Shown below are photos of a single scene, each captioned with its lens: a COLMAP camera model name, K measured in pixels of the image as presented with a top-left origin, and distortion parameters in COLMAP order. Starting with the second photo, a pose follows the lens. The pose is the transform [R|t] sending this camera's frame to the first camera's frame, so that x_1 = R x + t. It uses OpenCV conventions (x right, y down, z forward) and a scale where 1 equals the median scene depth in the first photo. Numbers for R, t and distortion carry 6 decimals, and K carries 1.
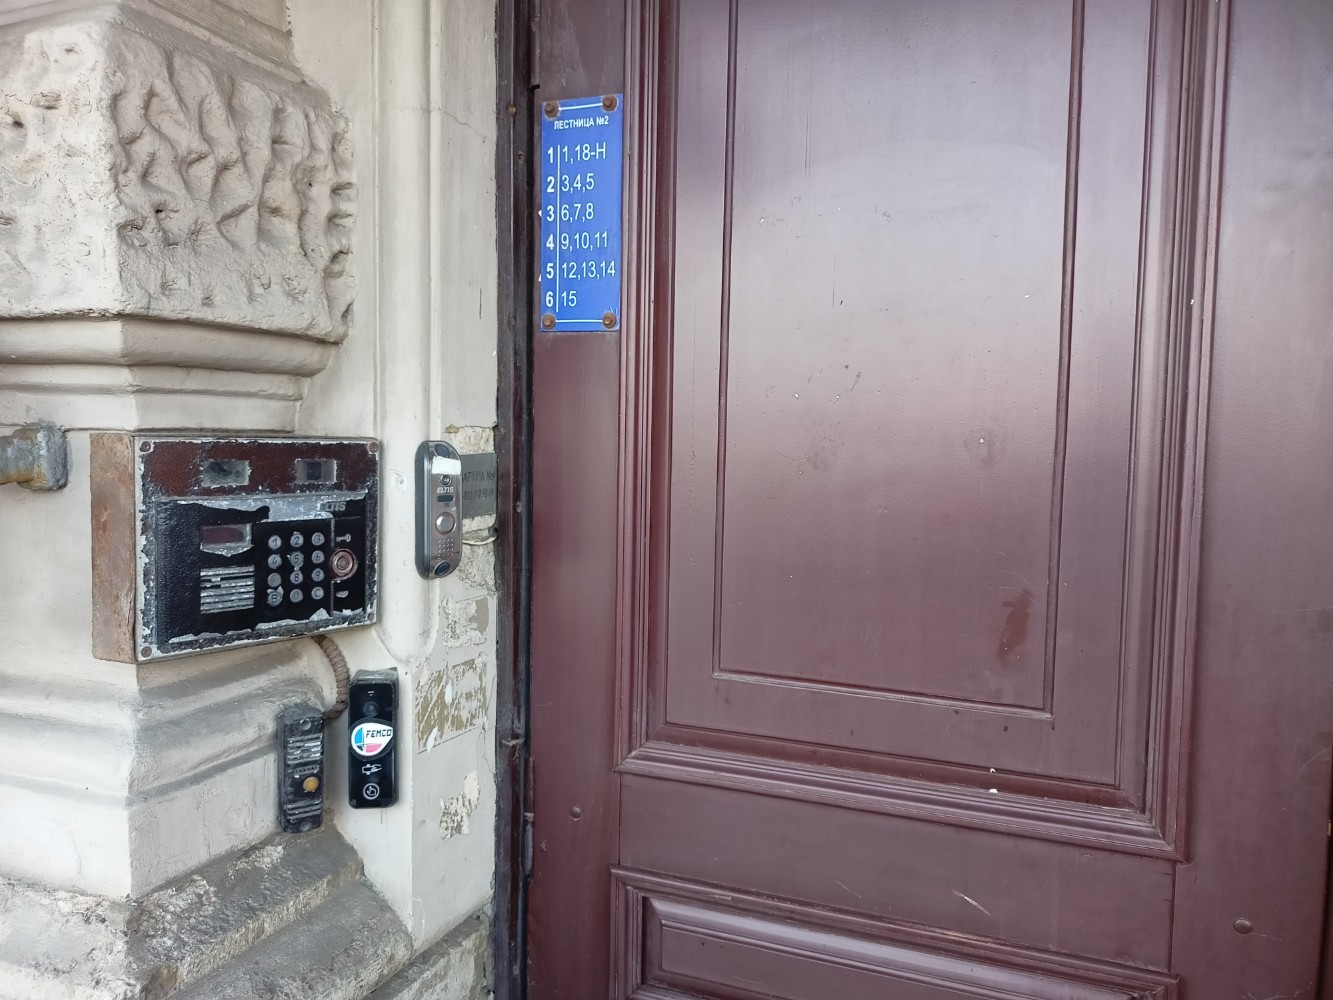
lens RADIAL K [[1019.9, 0, 666.5], [0, 1019.9, 500.0], [0, 0, 1]] dist [-0.001580, -0.002192]
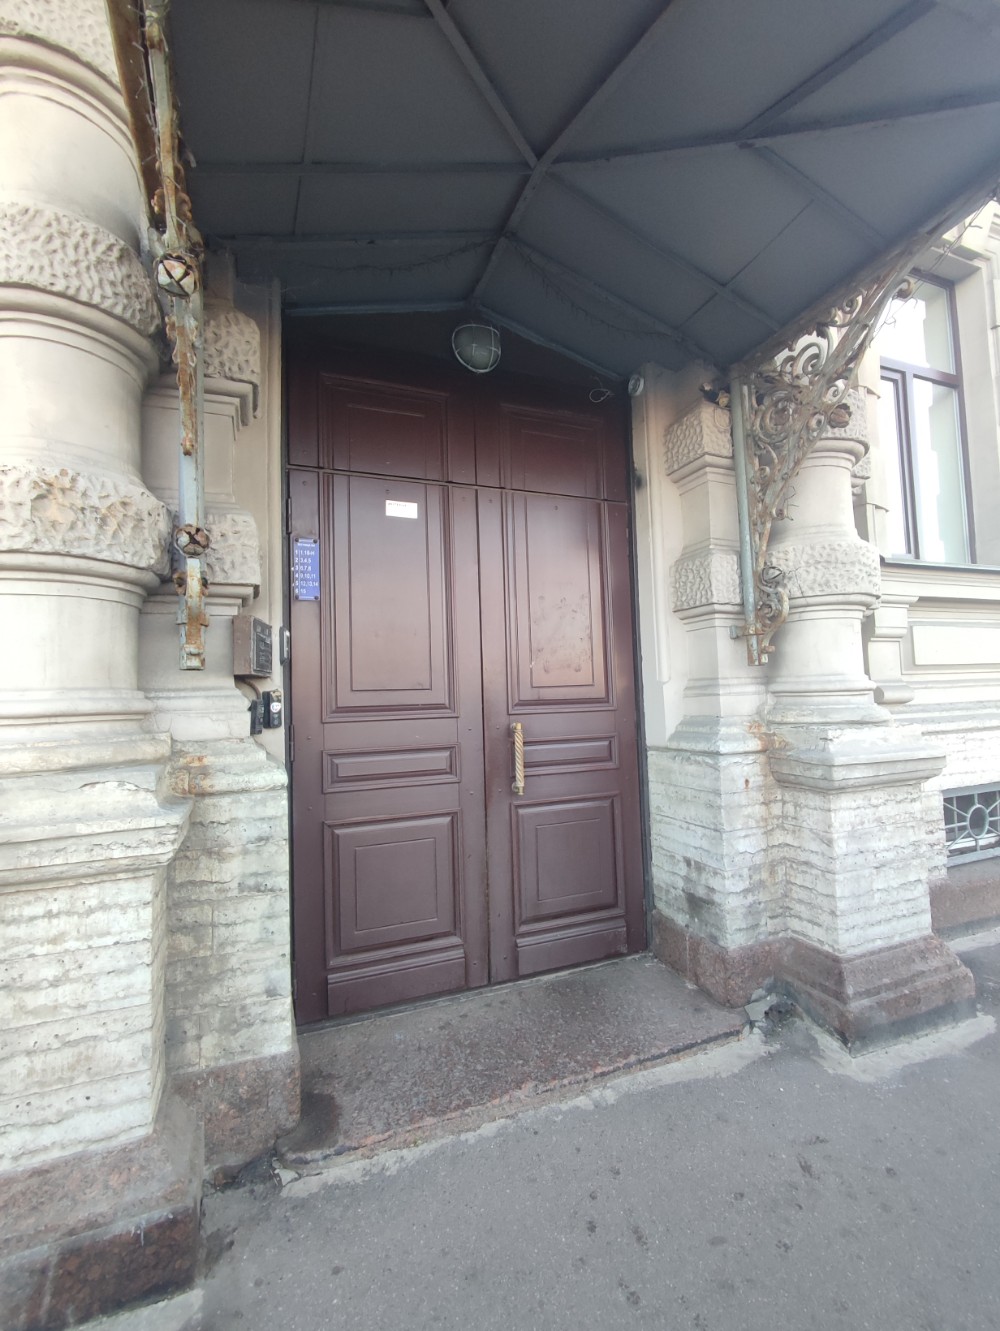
lens RADIAL K [[606.8, 0, 500.0], [0, 606.8, 665.5], [0, 0, 1]] dist [-0.000025, -0.000002]
pose [[0.723089, -0.003900, 0.690744, -1.232274], [0.092018, 0.991616, -0.090727, 0.366421], [-0.684599, 0.129164, 0.717385, -1.122697]]
